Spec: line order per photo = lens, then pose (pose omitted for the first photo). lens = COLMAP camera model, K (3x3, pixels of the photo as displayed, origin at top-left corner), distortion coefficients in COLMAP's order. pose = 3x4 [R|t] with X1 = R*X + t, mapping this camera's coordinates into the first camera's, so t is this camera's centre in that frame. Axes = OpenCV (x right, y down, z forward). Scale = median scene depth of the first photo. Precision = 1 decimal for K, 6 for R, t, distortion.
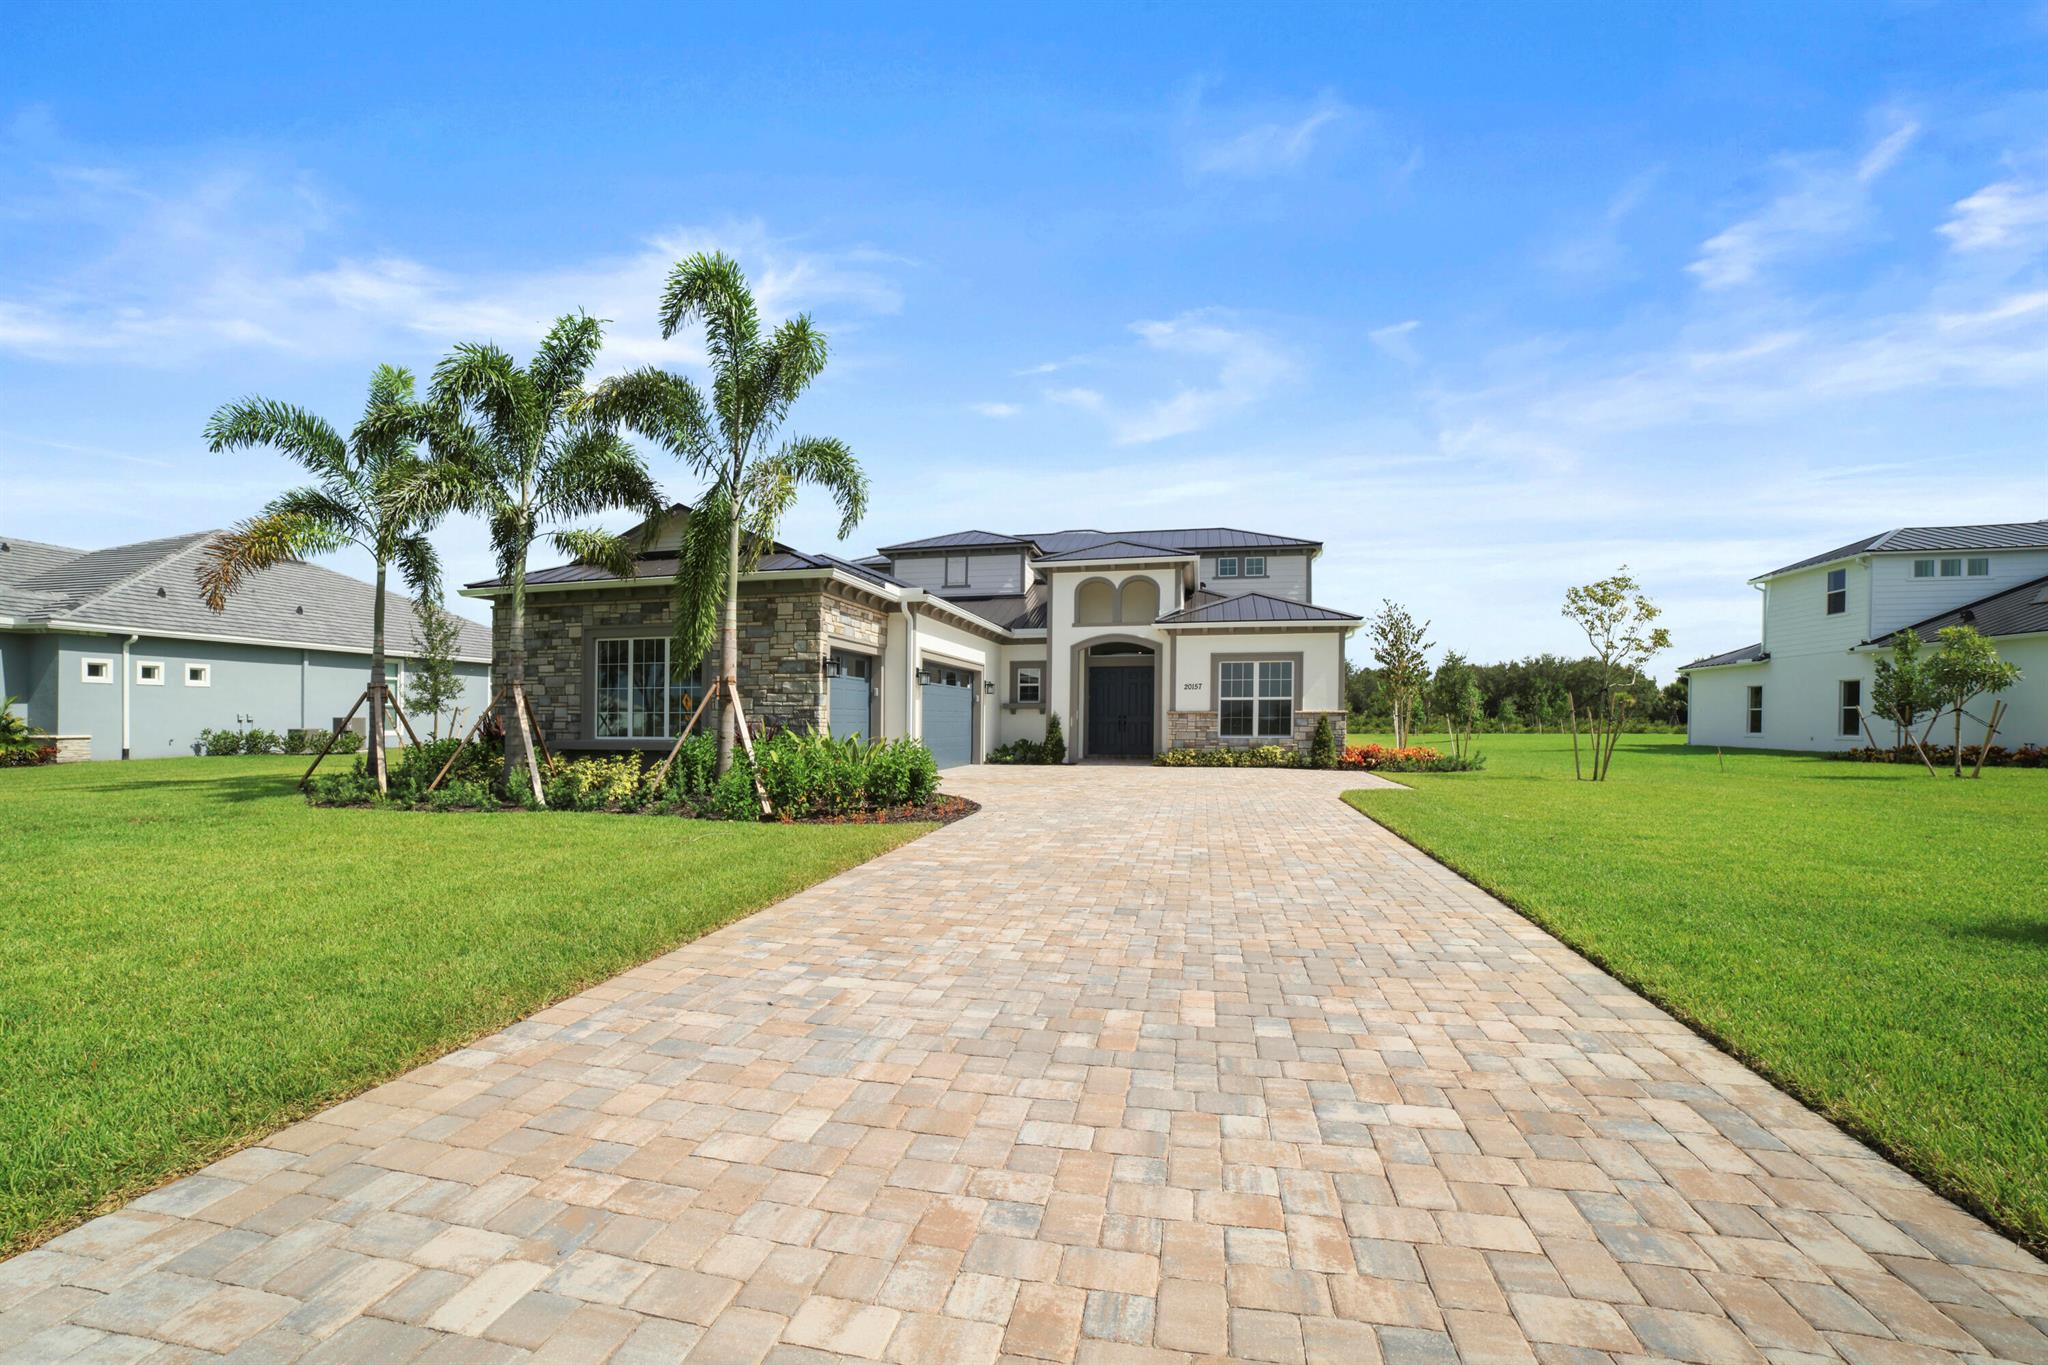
lens RADIAL K [[823.7, 0, 1024.0], [0, 823.7, 711.2], [0, 0, 1]] dist [-0.050912, 0.027897]
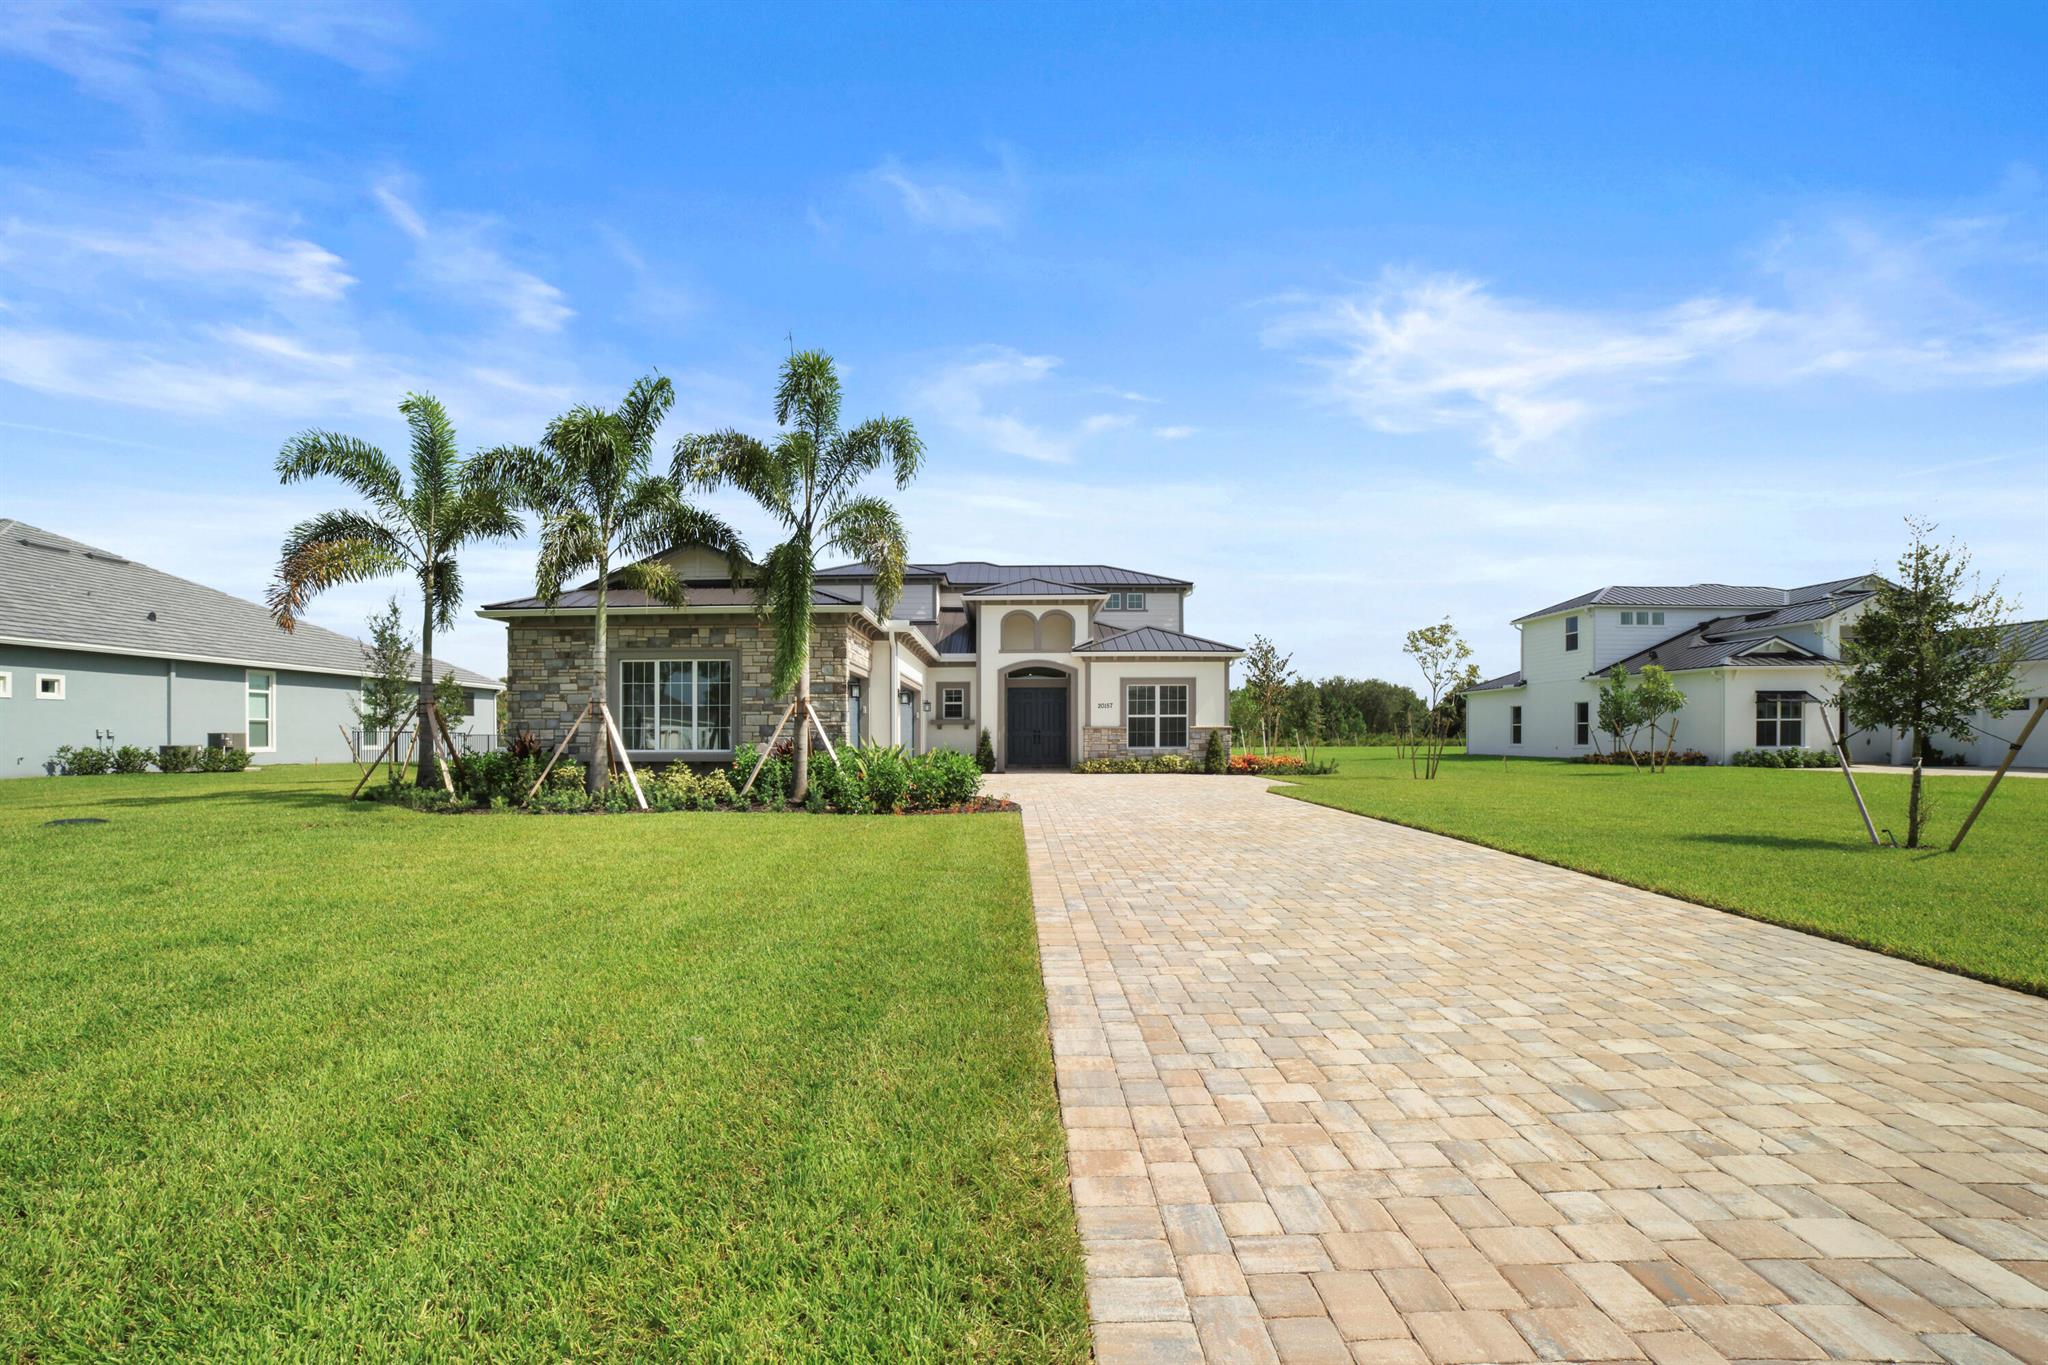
lens RADIAL K [[811.6, 0, 1006.6], [0, 811.6, 695.3], [0, 0, 1]] dist [-0.002144, 0.000095]
pose [[0.980708, 0.007229, 0.195345, -0.158788], [0.000270, 0.999265, -0.038337, 0.000000], [-0.195479, 0.037650, 0.979985, -0.111282]]
